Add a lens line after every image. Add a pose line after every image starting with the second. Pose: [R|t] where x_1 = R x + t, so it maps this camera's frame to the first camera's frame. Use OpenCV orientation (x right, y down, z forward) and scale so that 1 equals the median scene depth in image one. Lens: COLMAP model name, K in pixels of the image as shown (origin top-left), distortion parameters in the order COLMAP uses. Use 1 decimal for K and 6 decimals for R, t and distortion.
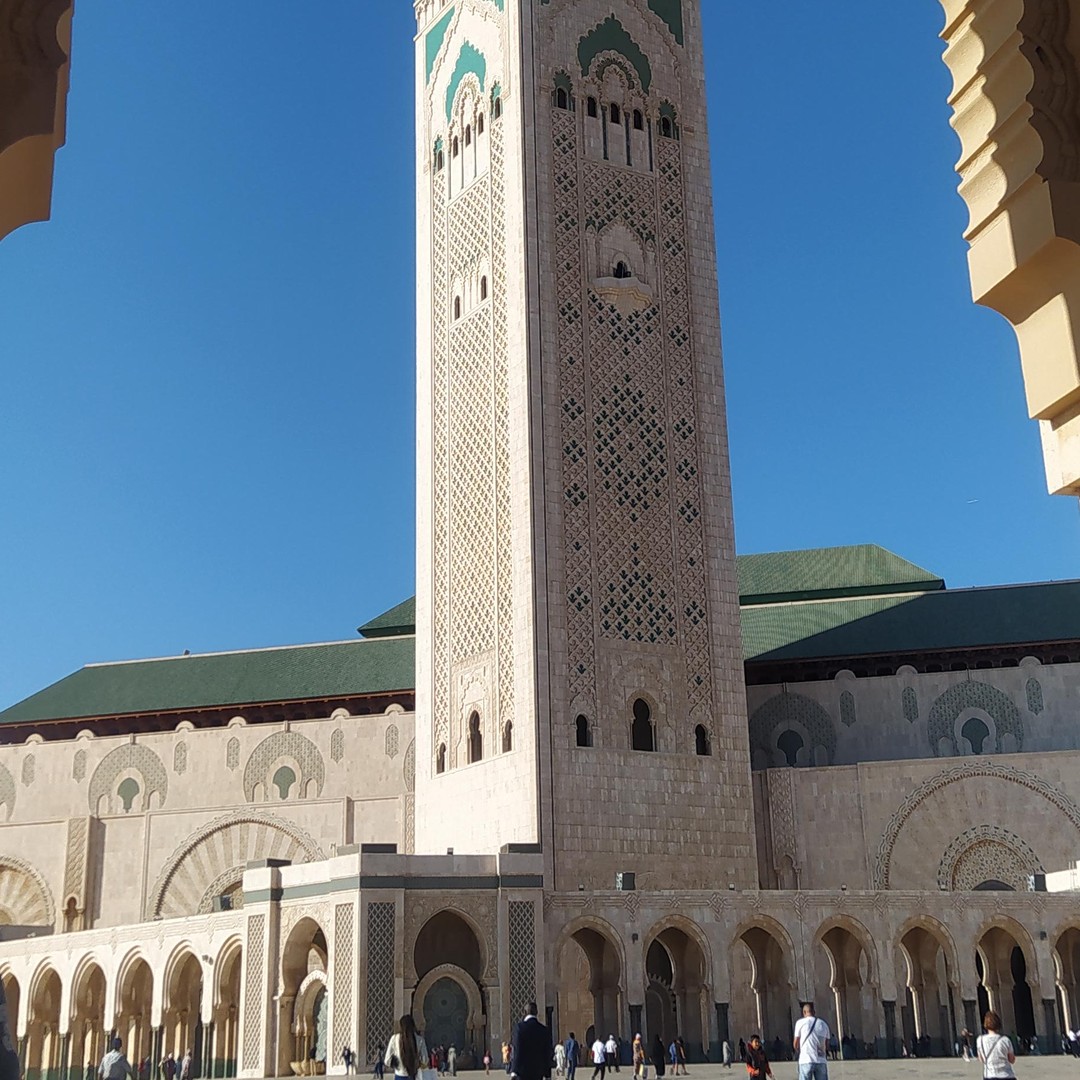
lens RADIAL K [[1527.3, 0, 540.0], [0, 1527.3, 540.0], [0, 0, 1]] dist [0.092601, -0.080935]
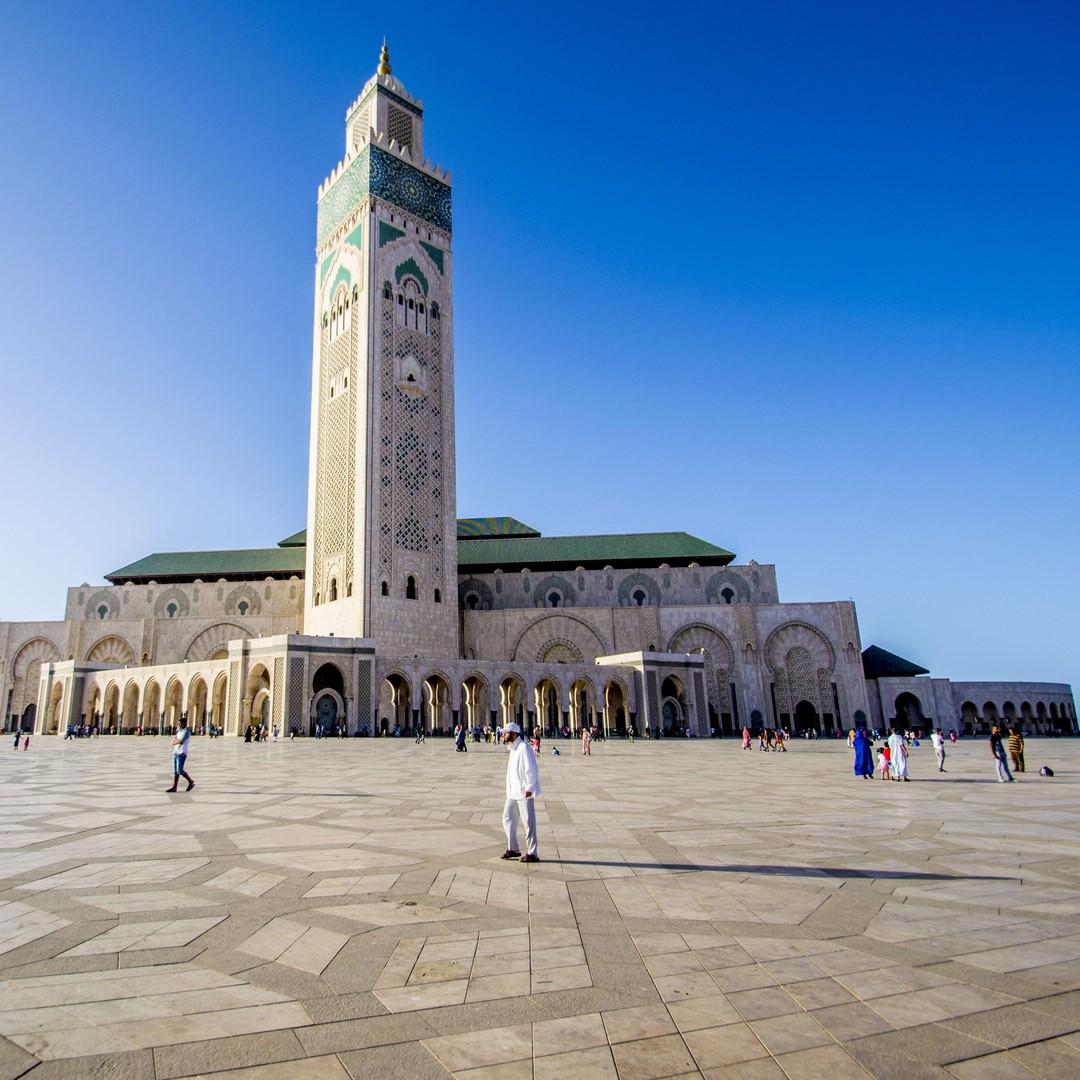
lens RADIAL K [[1000.2, 0, 540.0], [0, 1000.2, 540.0], [0, 0, 1]] dist [0.013036, -0.000230]
pose [[0.994839, 0.048934, 0.088882, 0.120132], [-0.059589, 0.990803, 0.121482, -0.133612], [-0.082120, -0.126151, 0.988606, -0.432950]]
